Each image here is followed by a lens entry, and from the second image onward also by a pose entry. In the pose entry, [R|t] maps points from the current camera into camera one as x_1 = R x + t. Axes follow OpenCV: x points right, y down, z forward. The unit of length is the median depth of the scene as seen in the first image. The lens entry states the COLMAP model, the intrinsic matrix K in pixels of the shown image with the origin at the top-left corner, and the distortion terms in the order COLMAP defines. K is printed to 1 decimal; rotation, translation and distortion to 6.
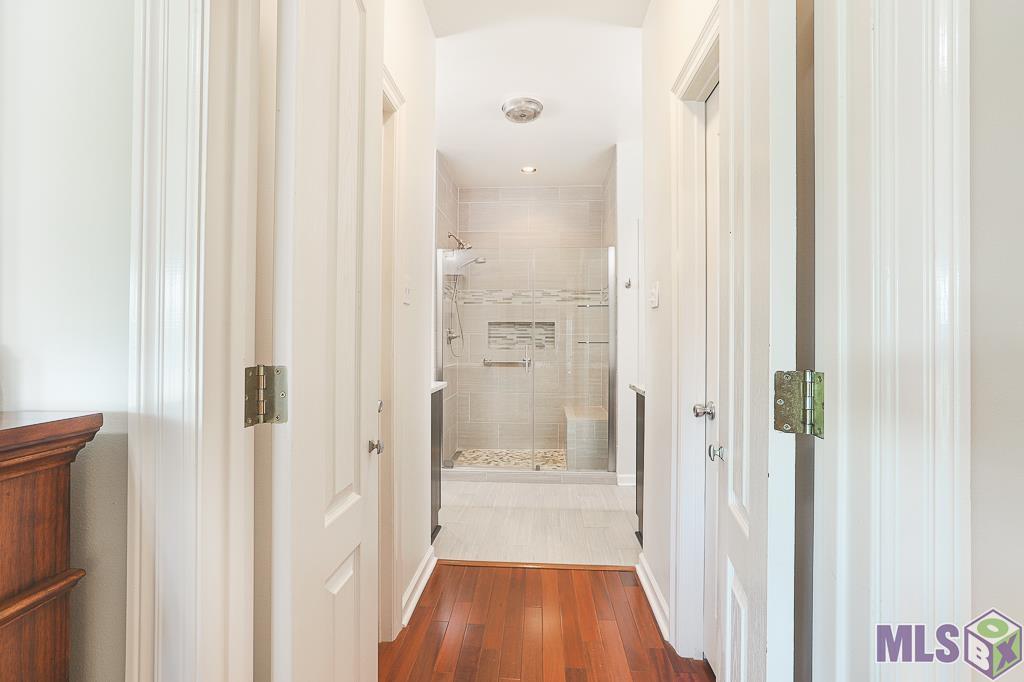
lens RADIAL K [[474.9, 0, 512.0], [0, 474.9, 341.7], [0, 0, 1]] dist [-0.043119, 0.011625]
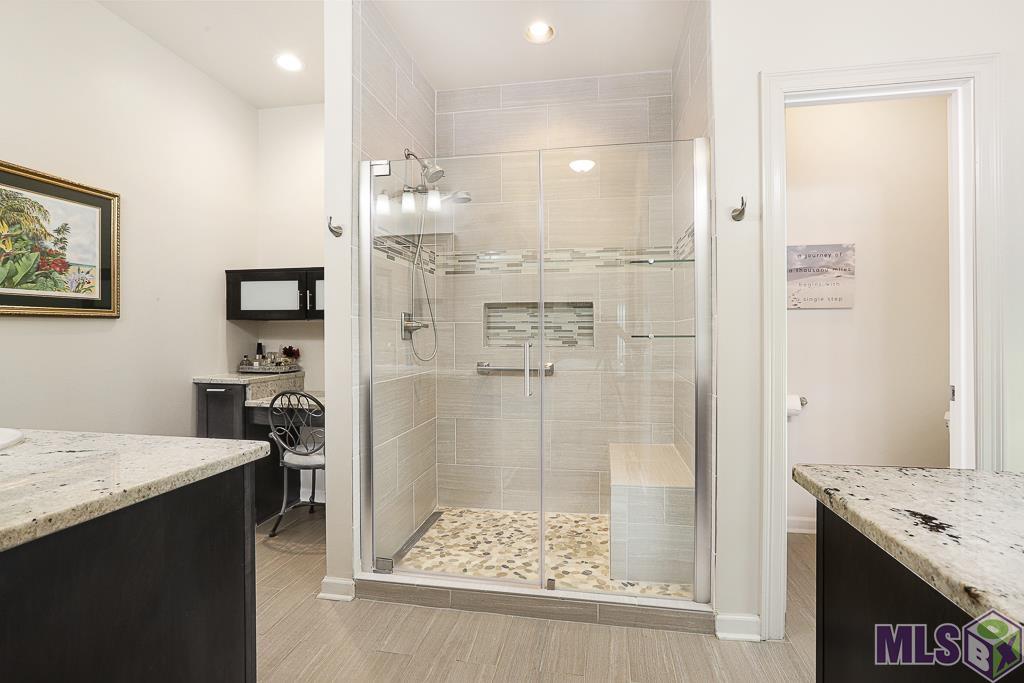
lens RADIAL K [[474.9, 0, 513.5], [0, 474.9, 331.3], [0, 0, 1]] dist [-0.043119, 0.011625]
pose [[0.993238, -0.004973, -0.115985, 0.059383], [0.004237, 0.999969, -0.006591, -0.000945], [0.116015, 0.006055, 0.993229, 0.394752]]
